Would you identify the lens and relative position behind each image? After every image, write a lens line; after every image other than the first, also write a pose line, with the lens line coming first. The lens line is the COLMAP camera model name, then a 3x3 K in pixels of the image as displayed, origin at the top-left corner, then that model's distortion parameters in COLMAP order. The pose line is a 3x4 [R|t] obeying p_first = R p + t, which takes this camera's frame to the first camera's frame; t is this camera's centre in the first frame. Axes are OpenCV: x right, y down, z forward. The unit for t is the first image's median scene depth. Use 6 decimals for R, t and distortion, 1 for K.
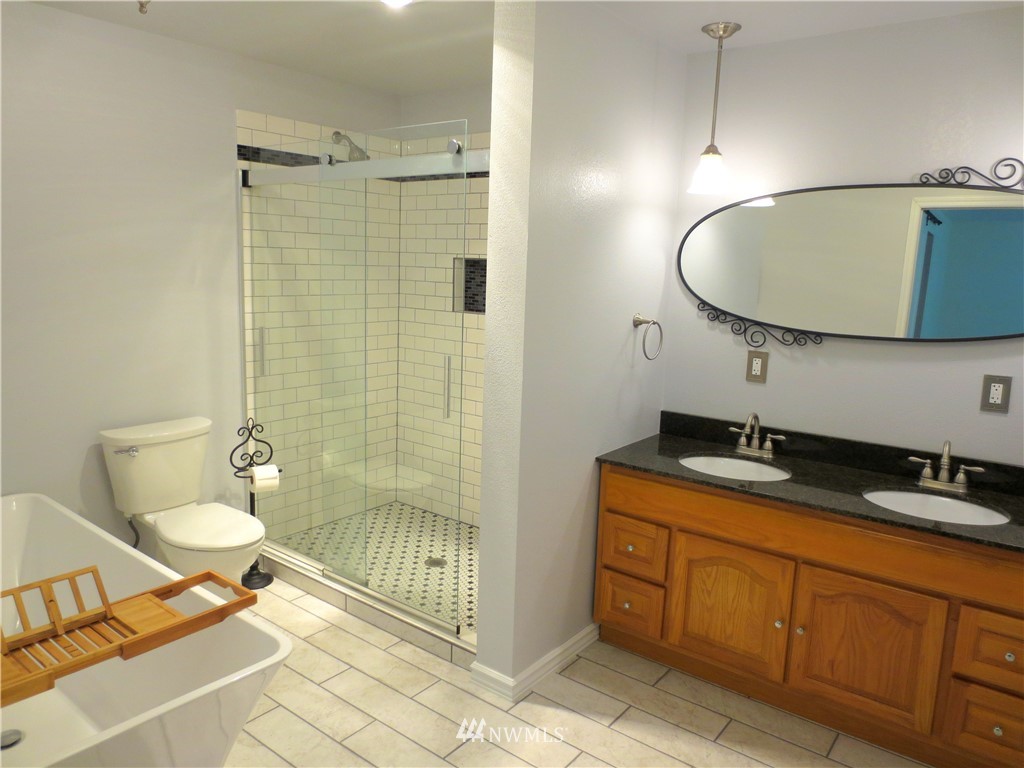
lens RADIAL K [[716.8, 0, 512.0], [0, 716.8, 384.0], [0, 0, 1]] dist [-0.031308, 0.001272]
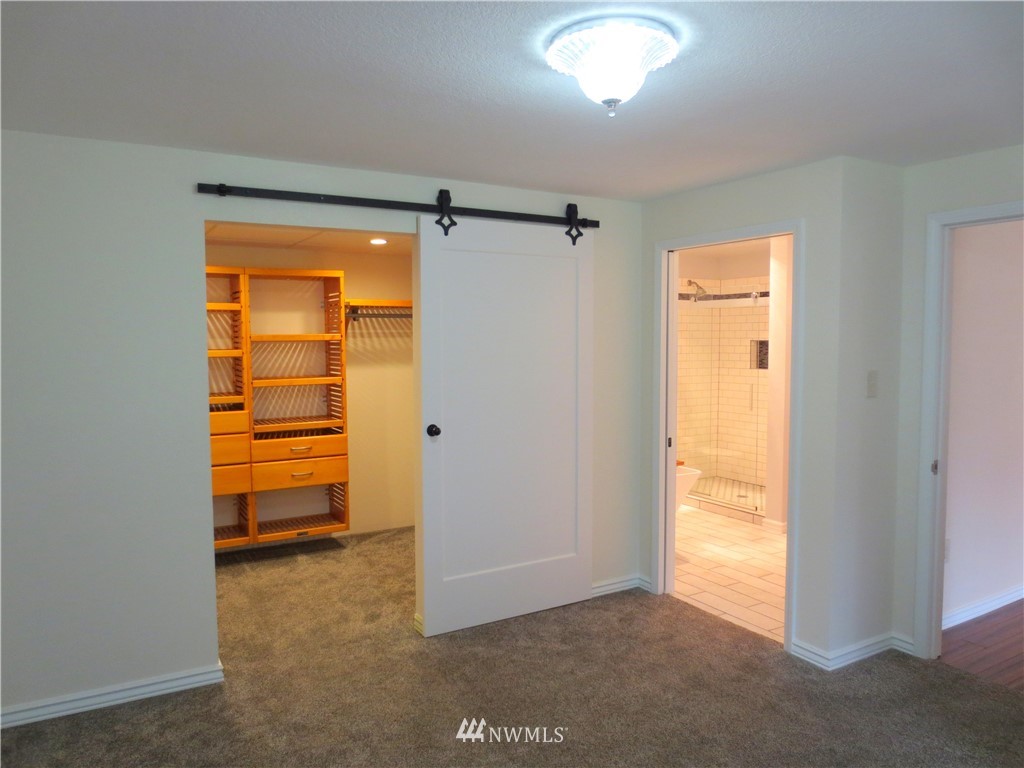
lens RADIAL K [[707.5, 0, 512.0], [0, 707.5, 384.0], [0, 0, 1]] dist [-0.066038, -0.000071]
pose [[0.926543, -0.014710, -0.375900, 0.035728], [-0.028176, 0.993715, -0.108337, 0.184575], [0.375131, 0.110970, 0.920305, -1.092697]]
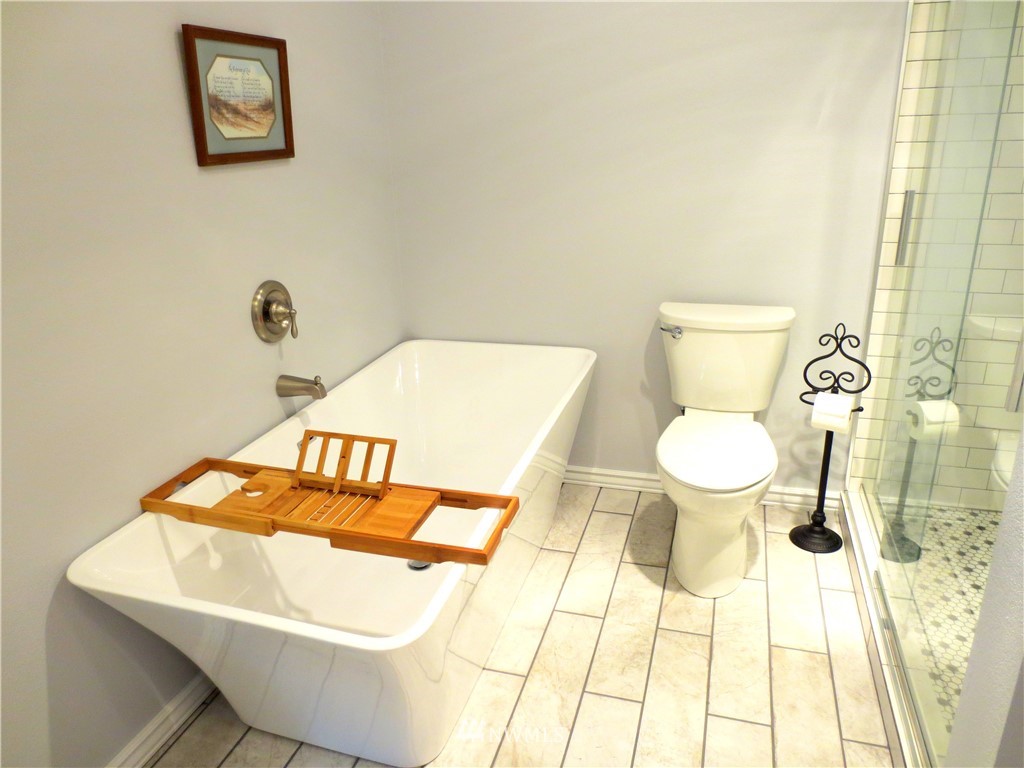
lens RADIAL K [[716.8, 0, 512.0], [0, 716.8, 384.0], [0, 0, 1]] dist [-0.031308, 0.001272]
pose [[0.342297, 0.279694, -0.896997, 0.157673], [-0.107274, 0.960058, 0.258421, -0.039711], [0.933448, 0.007768, 0.358629, 0.449302]]
